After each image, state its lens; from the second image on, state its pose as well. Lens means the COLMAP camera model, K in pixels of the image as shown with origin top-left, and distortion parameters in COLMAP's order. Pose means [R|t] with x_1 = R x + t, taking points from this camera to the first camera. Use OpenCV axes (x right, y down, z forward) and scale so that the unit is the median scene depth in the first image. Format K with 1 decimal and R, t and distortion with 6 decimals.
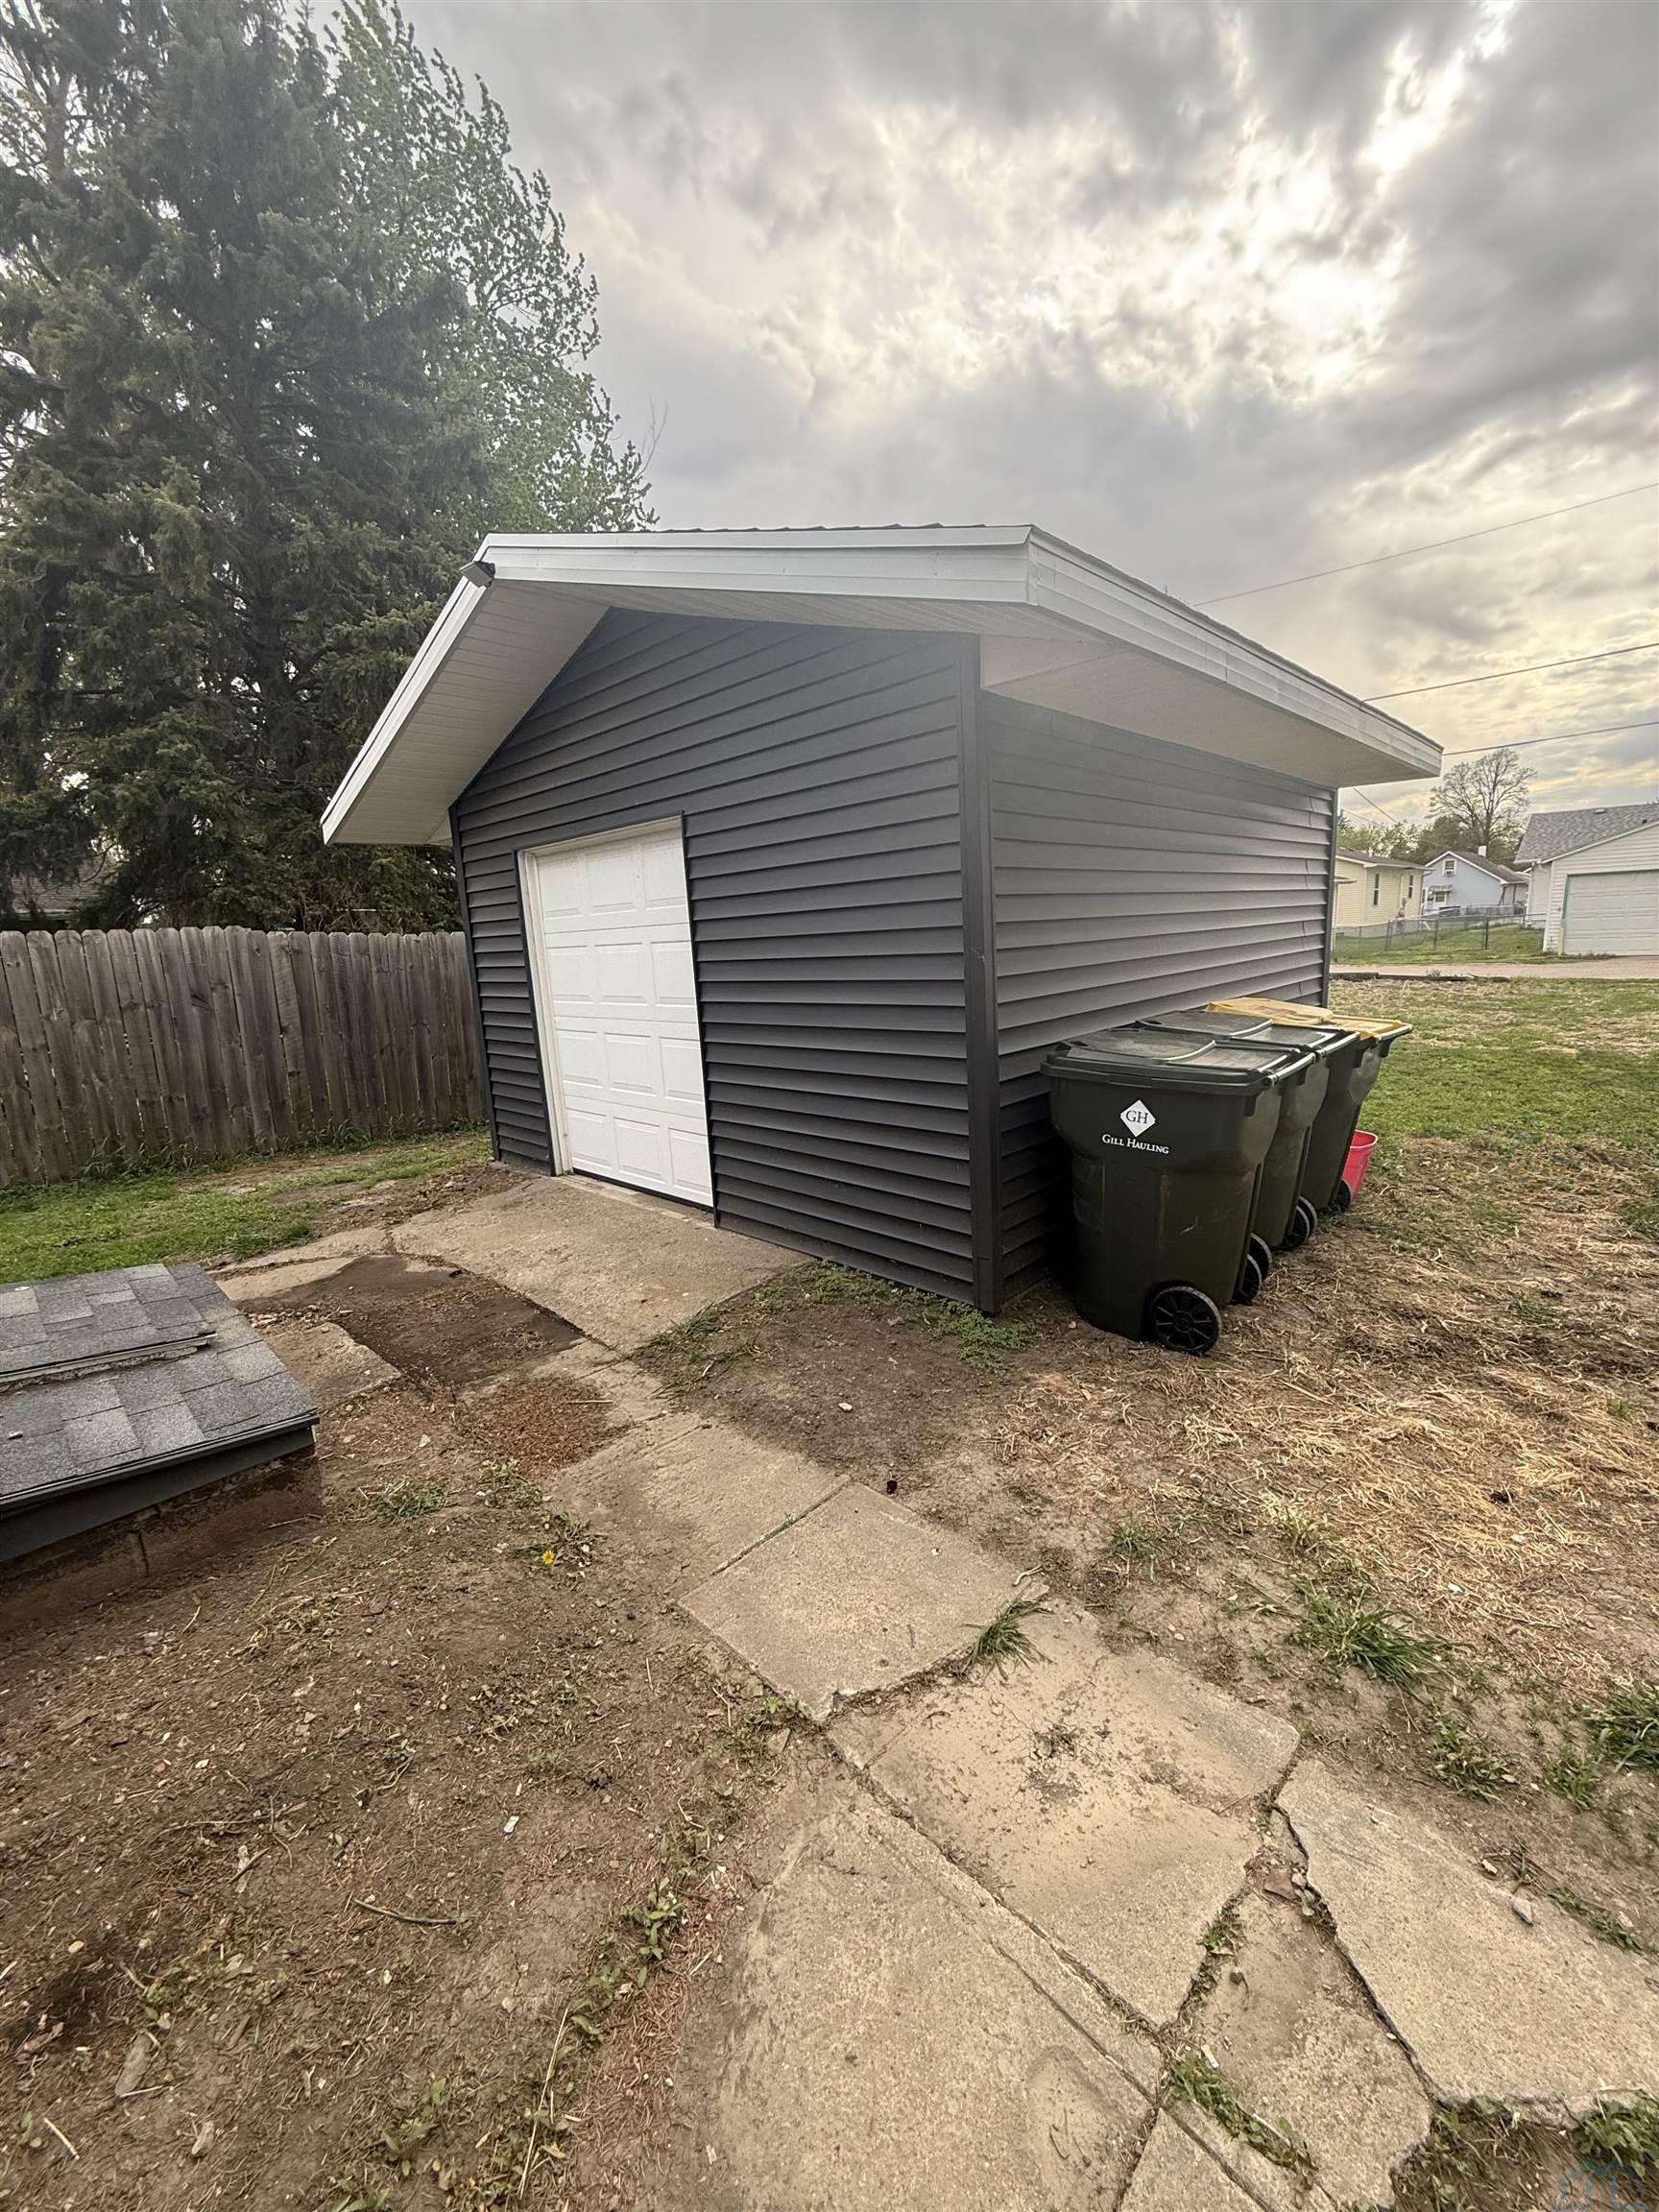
lens RADIAL K [[883.6, 0, 829.2], [0, 883.6, 1102.7], [0, 0, 1]] dist [-0.000591, 0.000156]
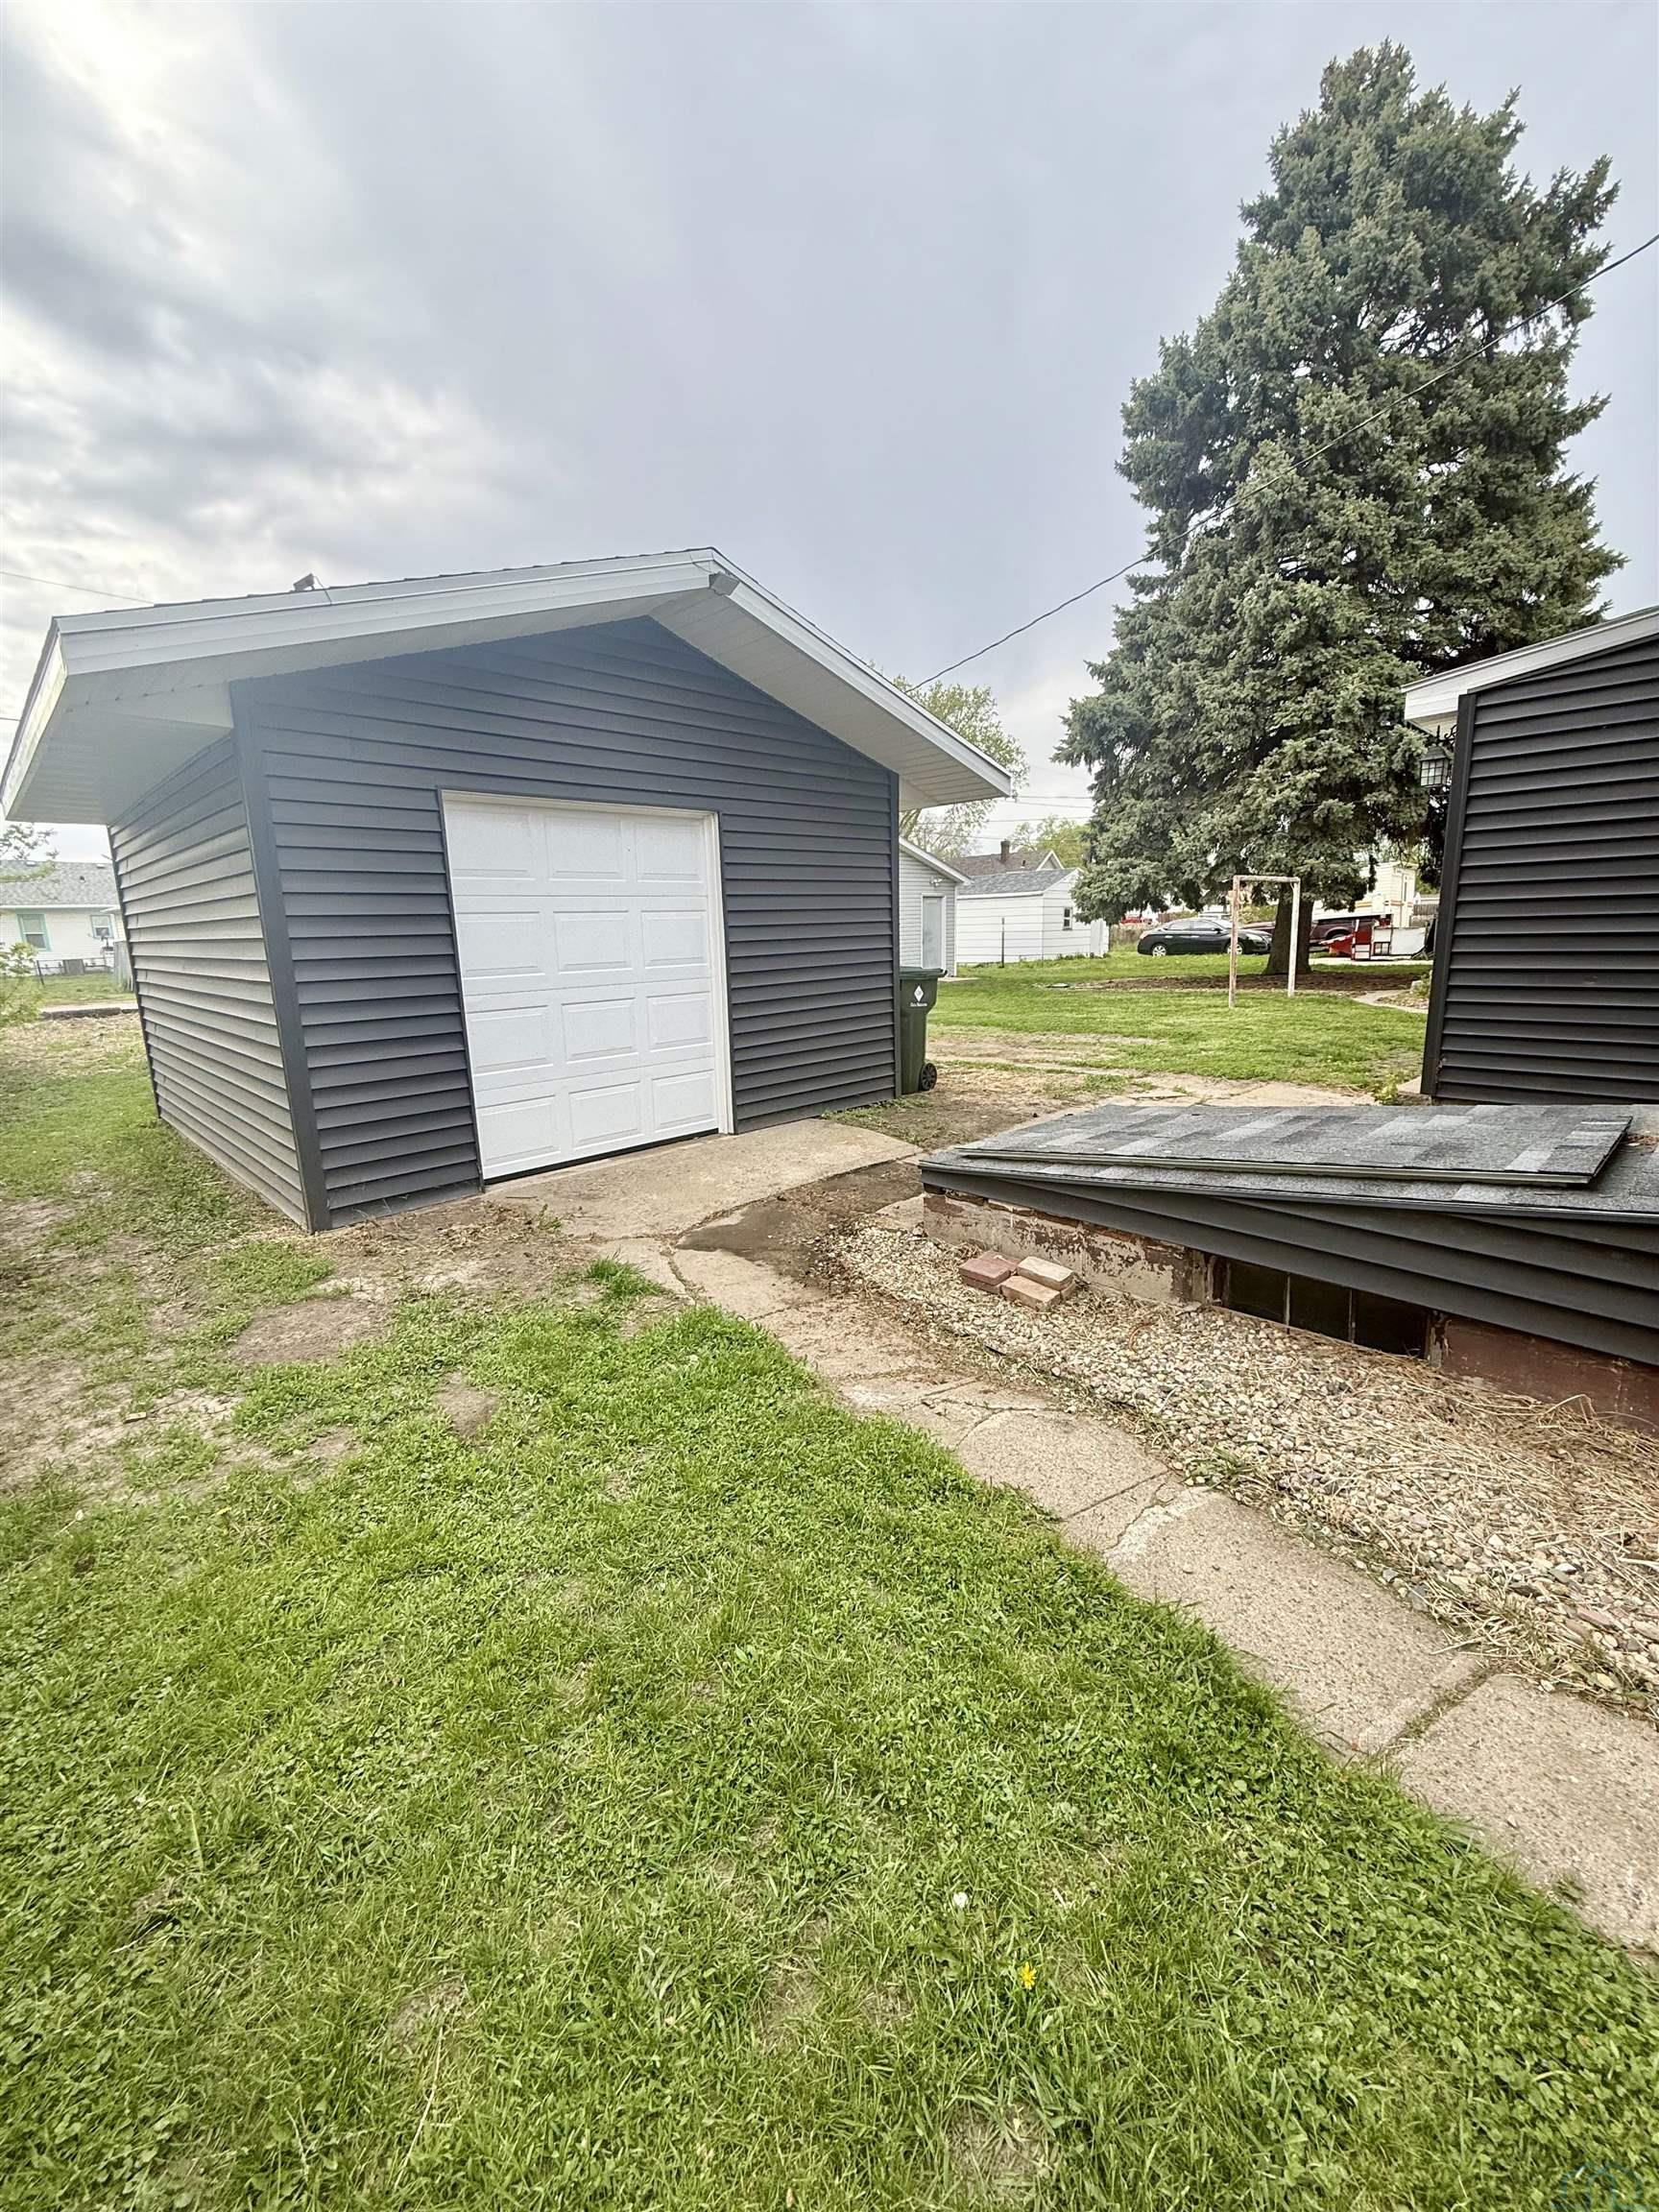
lens RADIAL K [[883.6, 0, 829.2], [0, 883.6, 1102.7], [0, 0, 1]] dist [-0.000591, 0.000156]
pose [[0.029095, -0.151321, 0.988056, -2.055623], [0.217845, 0.965674, 0.141478, -0.082329], [-0.975550, 0.211127, 0.061061, 1.161112]]
